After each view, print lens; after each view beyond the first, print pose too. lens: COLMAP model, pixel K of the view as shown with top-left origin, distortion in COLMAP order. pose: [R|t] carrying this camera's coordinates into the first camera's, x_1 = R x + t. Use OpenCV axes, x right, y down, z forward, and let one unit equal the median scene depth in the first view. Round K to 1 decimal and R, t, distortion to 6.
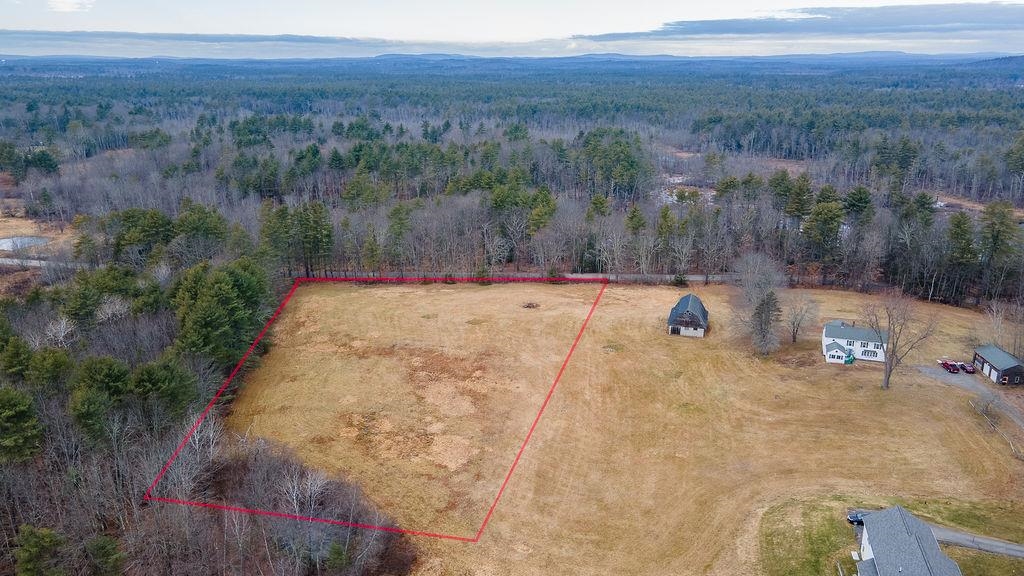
lens RADIAL K [[750.5, 0, 512.6], [0, 750.5, 287.7], [0, 0, 1]] dist [0.028214, -0.004541]
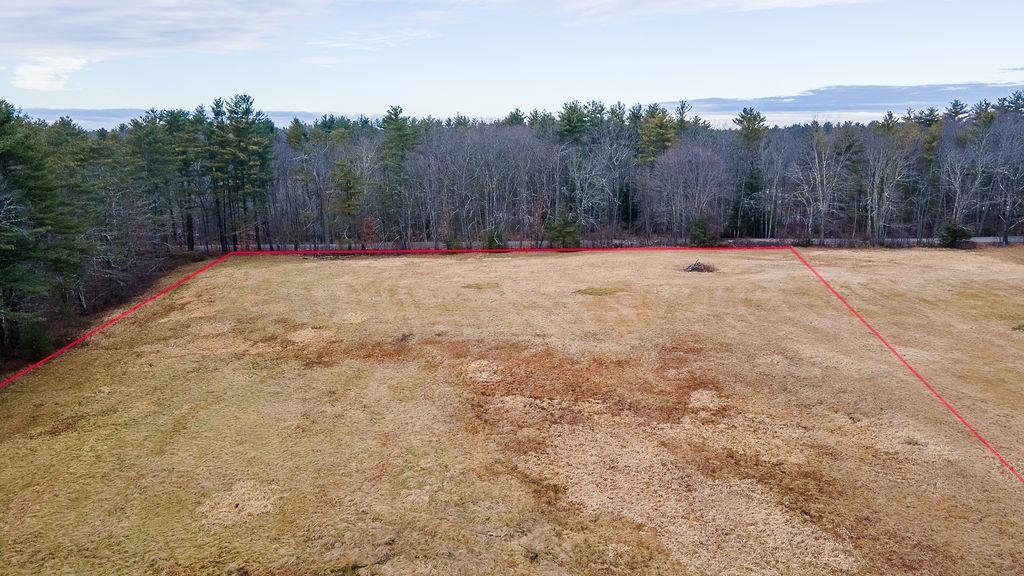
lens RADIAL K [[750.5, 0, 512.2], [0, 750.5, 288.4], [0, 0, 1]] dist [0.028214, -0.004541]
pose [[0.999450, -0.006519, 0.032504, -0.120124], [0.009550, 0.995526, -0.094009, 0.090110], [-0.031746, 0.094268, 0.995041, 0.645370]]
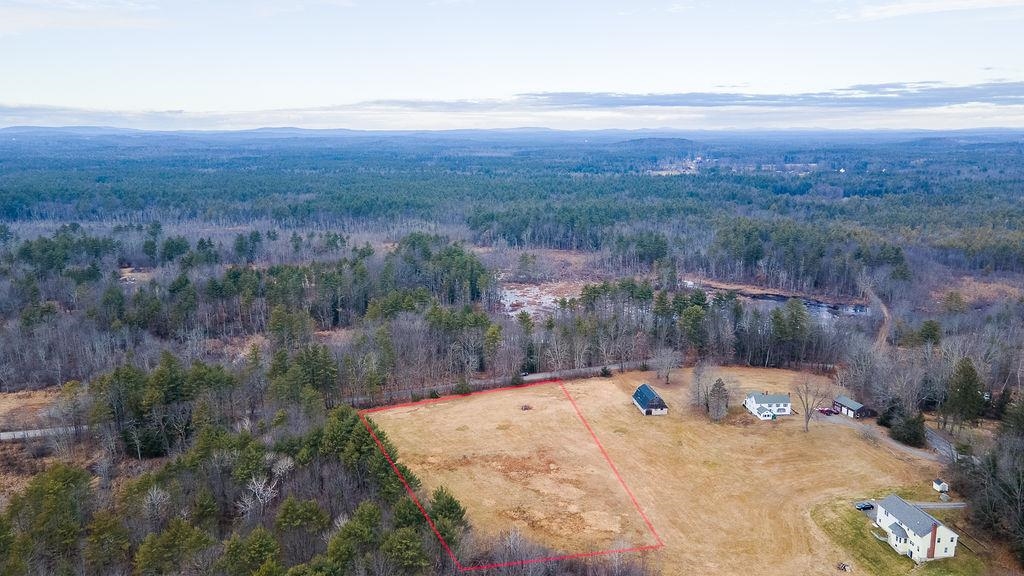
lens RADIAL K [[750.5, 0, 512.8], [0, 750.5, 286.2], [0, 0, 1]] dist [0.028214, -0.004541]
pose [[0.916911, -0.081501, 0.390681, -0.569330], [0.117750, 0.990594, -0.069703, -0.112943], [-0.381325, 0.109914, 0.917883, -0.242393]]
